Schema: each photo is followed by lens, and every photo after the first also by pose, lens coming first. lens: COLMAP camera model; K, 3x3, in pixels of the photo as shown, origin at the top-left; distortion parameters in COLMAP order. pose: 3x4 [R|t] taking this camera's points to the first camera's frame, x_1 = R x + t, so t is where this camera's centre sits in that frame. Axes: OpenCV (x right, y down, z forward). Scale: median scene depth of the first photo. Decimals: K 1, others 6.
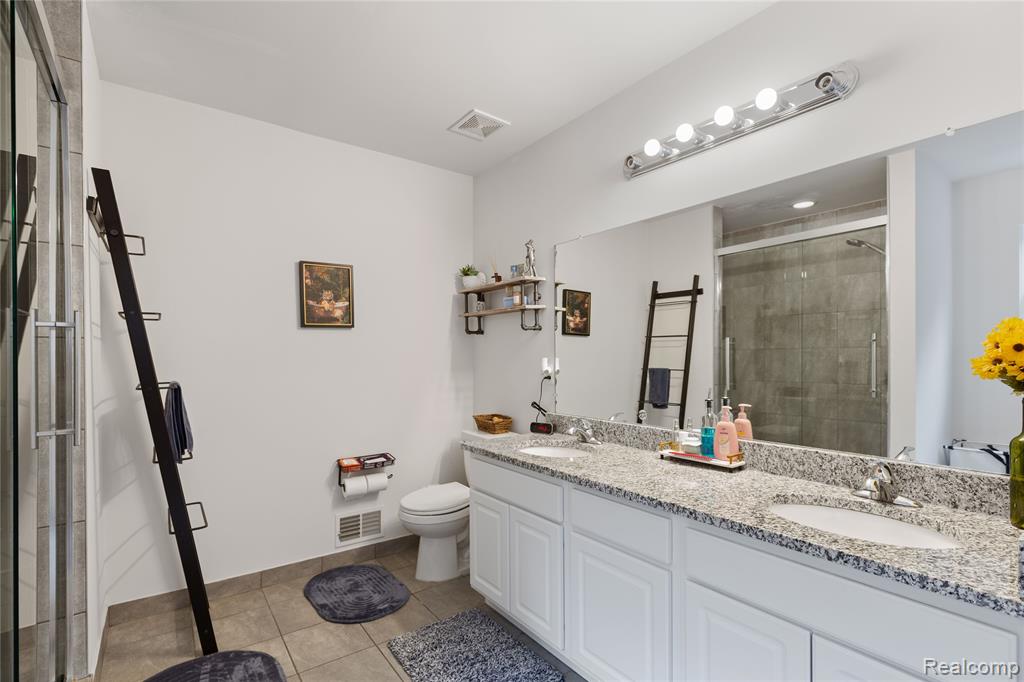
lens RADIAL K [[474.2, 0, 502.6], [0, 474.2, 359.4], [0, 0, 1]] dist [0.008678, -0.002425]
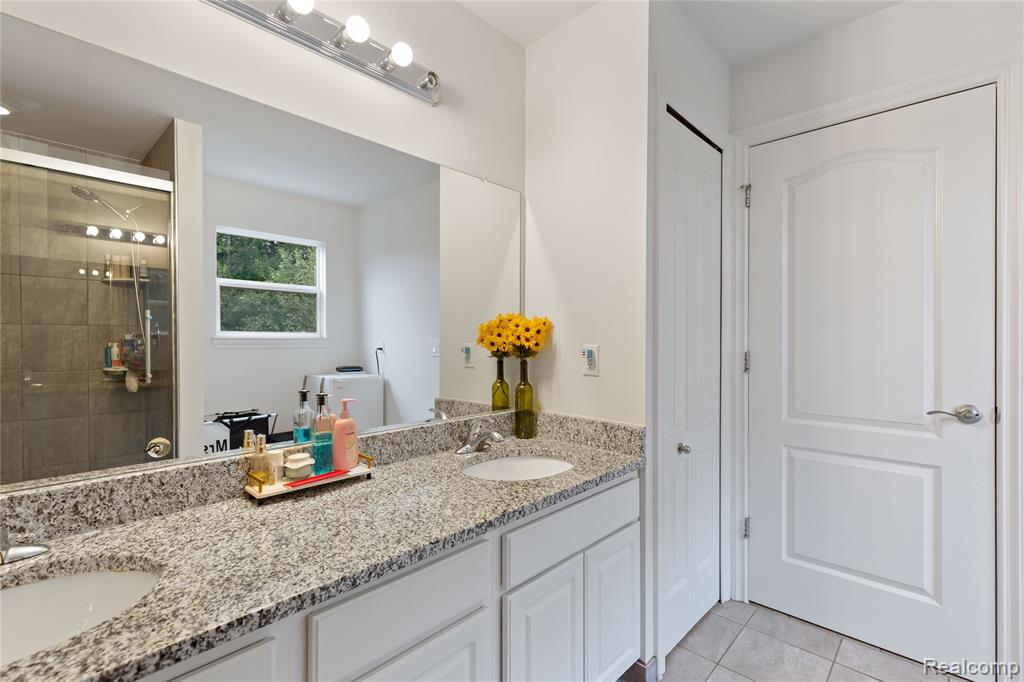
lens RADIAL K [[474.2, 0, 508.8], [0, 474.2, 338.7], [0, 0, 1]] dist [0.008678, -0.002425]
pose [[-0.200246, -0.003827, 0.979738, -0.375660], [0.003394, 0.999984, 0.004600, -0.004559], [-0.979740, 0.004246, -0.200230, 0.959015]]
